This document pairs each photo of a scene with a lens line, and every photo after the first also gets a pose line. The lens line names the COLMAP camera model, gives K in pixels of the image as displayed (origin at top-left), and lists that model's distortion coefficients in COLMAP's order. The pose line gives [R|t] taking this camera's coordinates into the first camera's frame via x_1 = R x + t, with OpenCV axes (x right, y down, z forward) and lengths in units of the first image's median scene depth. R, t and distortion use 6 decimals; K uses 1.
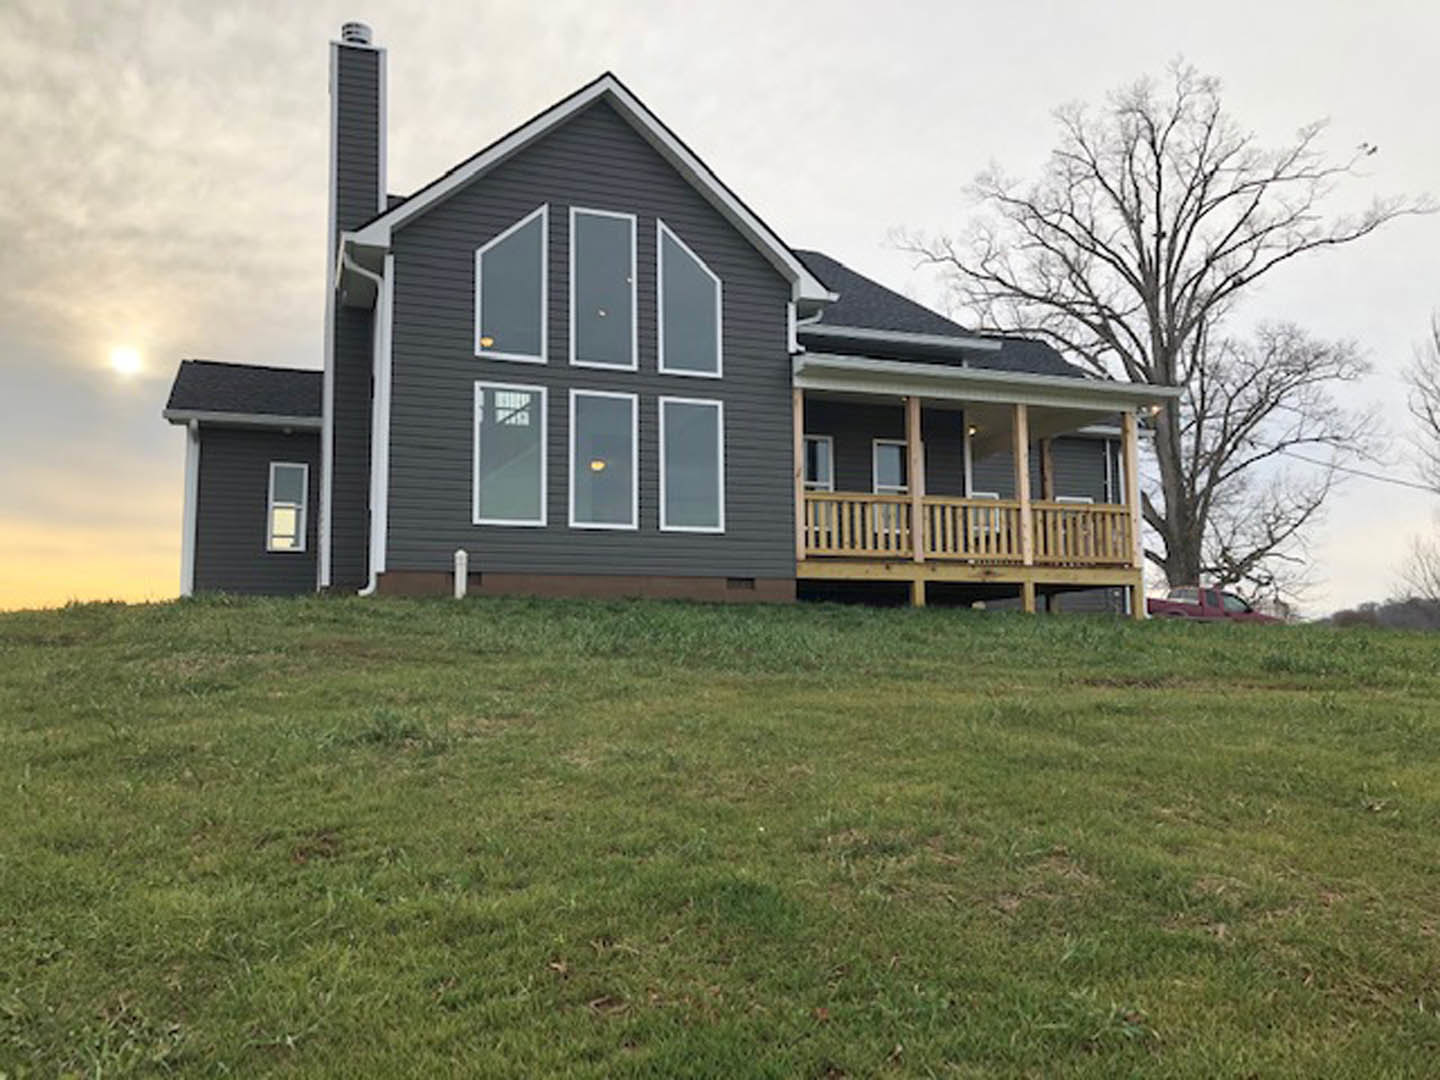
lens RADIAL K [[1175.6, 0, 720.0], [0, 1175.6, 540.0], [0, 0, 1]] dist [0.118419, -0.185060]
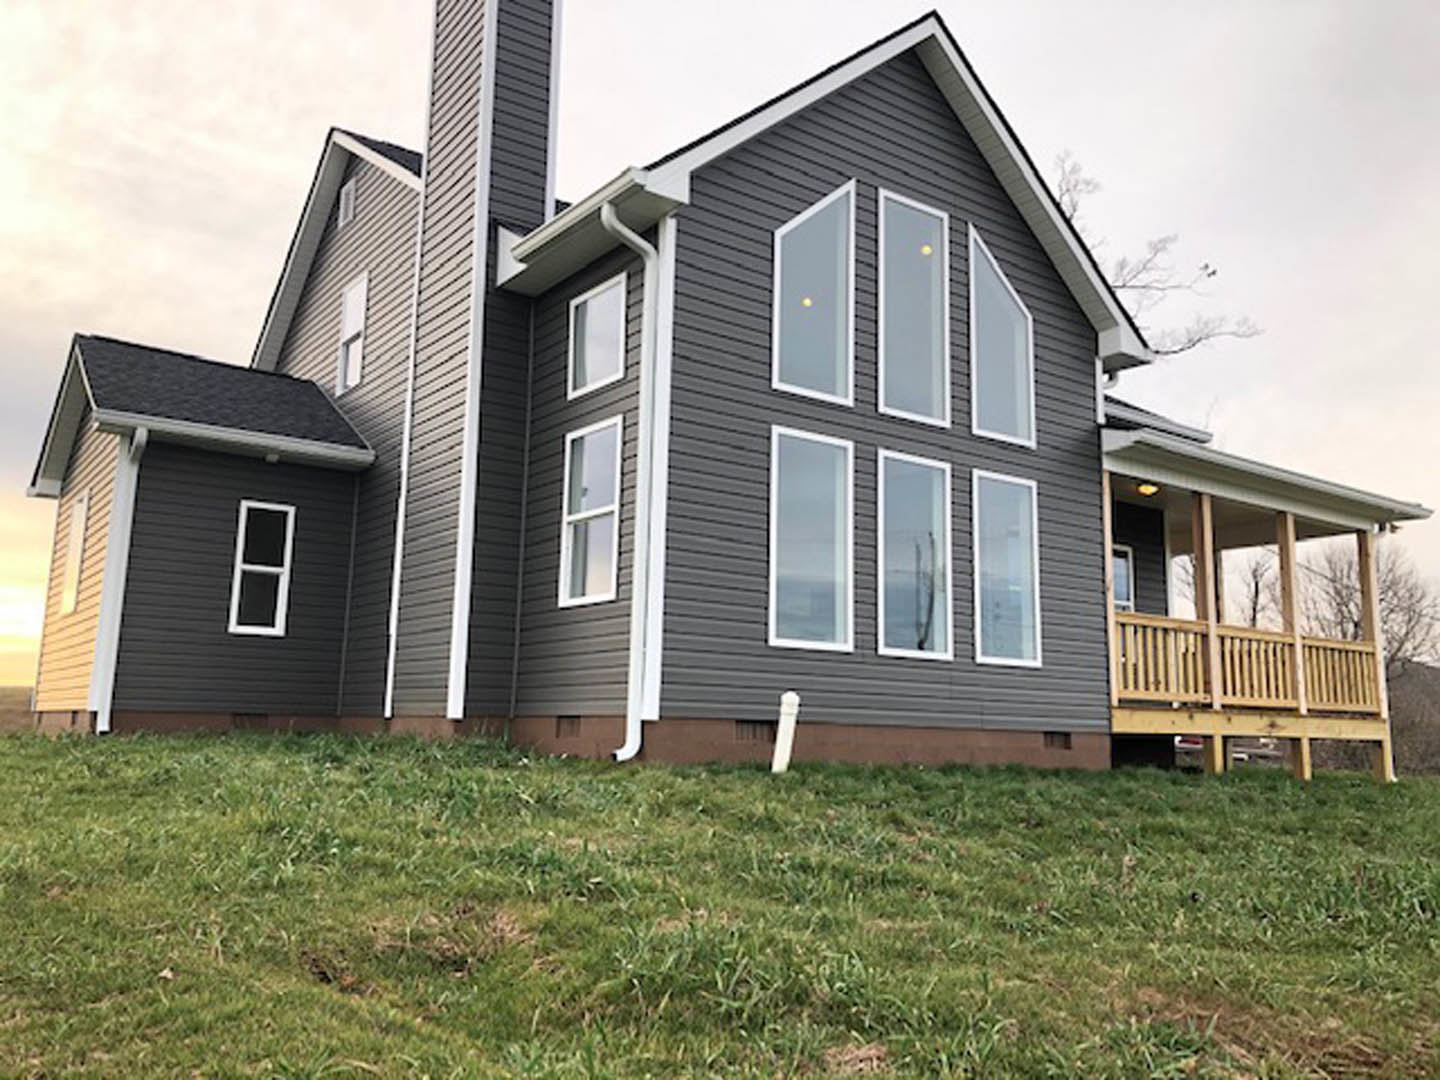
lens RADIAL K [[1175.2, 0, 726.1], [0, 1175.2, 524.2], [0, 0, 1]] dist [0.112003, -0.176167]
pose [[0.959796, 0.077343, 0.269833, -0.363106], [-0.062183, 0.995992, -0.064298, -0.032472], [-0.273724, 0.044934, 0.960758, 0.345034]]
